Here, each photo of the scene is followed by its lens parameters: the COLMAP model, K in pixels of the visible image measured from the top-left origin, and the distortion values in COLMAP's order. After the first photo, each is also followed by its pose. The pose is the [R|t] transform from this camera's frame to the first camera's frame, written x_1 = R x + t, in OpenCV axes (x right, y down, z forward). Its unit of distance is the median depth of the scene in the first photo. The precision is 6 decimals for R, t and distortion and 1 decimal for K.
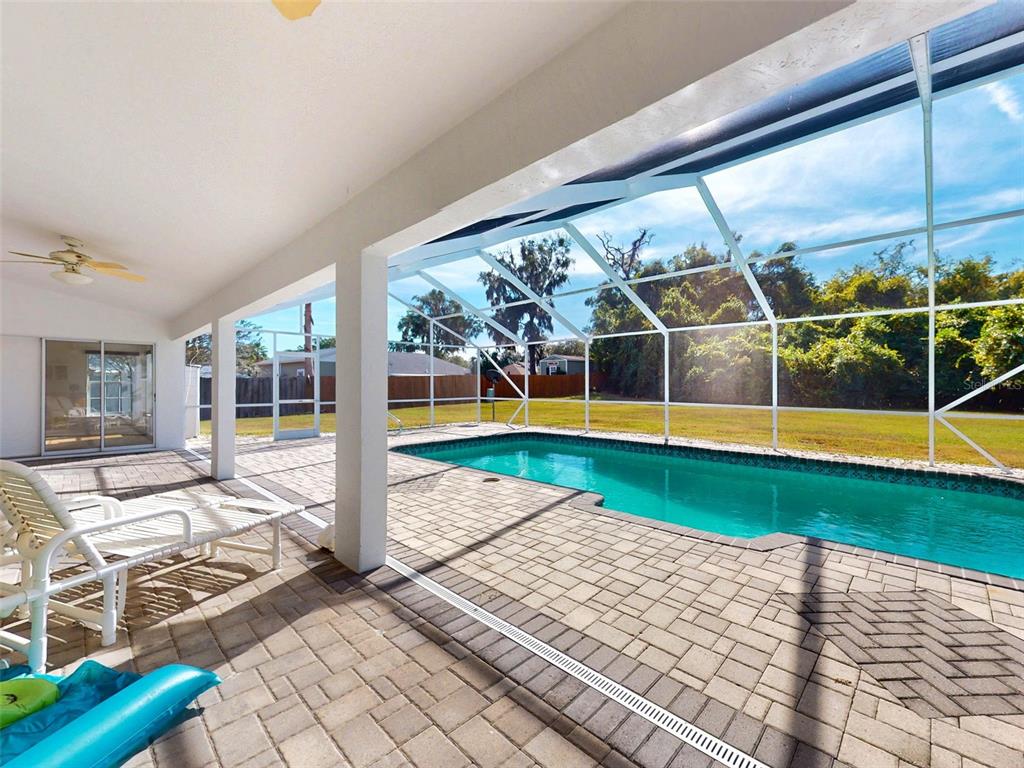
lens RADIAL K [[433.0, 0, 512.0], [0, 433.0, 384.0], [0, 0, 1]] dist [0.000216, 0.000310]
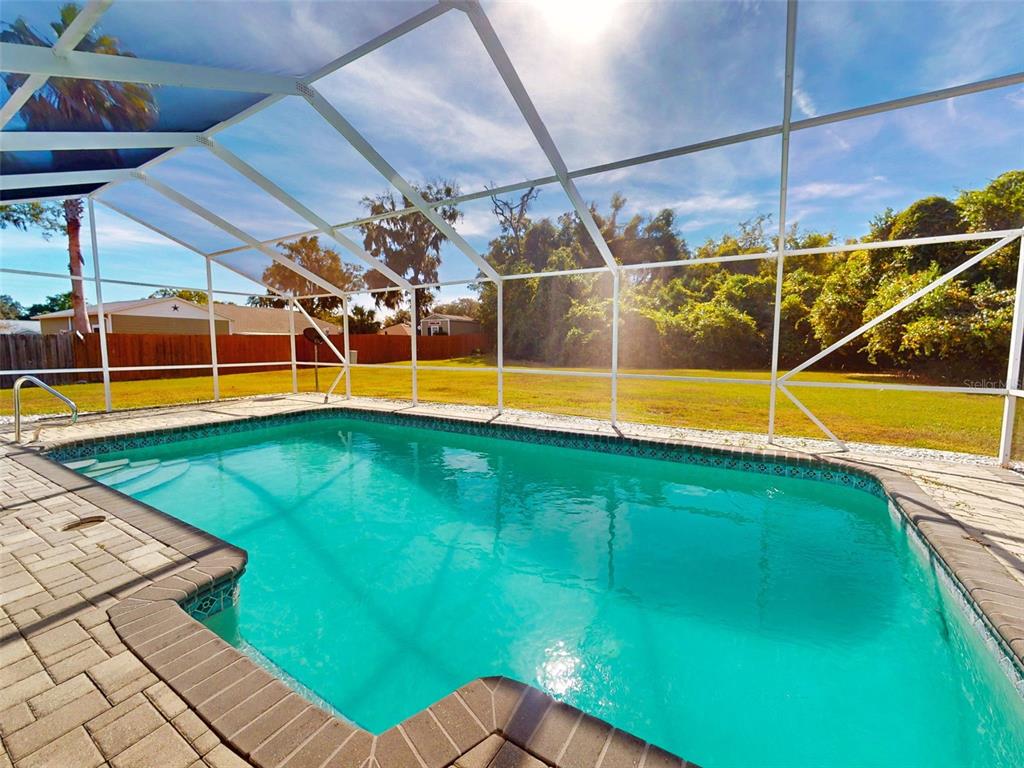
lens RADIAL K [[397.2, 0, 529.6], [0, 397.2, 383.4], [0, 0, 1]] dist [0.006455, 0.000108]
pose [[0.975907, -0.018305, 0.217416, 0.115081], [-0.002784, 0.995349, 0.096296, -0.001025], [-0.218168, -0.094581, 0.971317, 0.120428]]
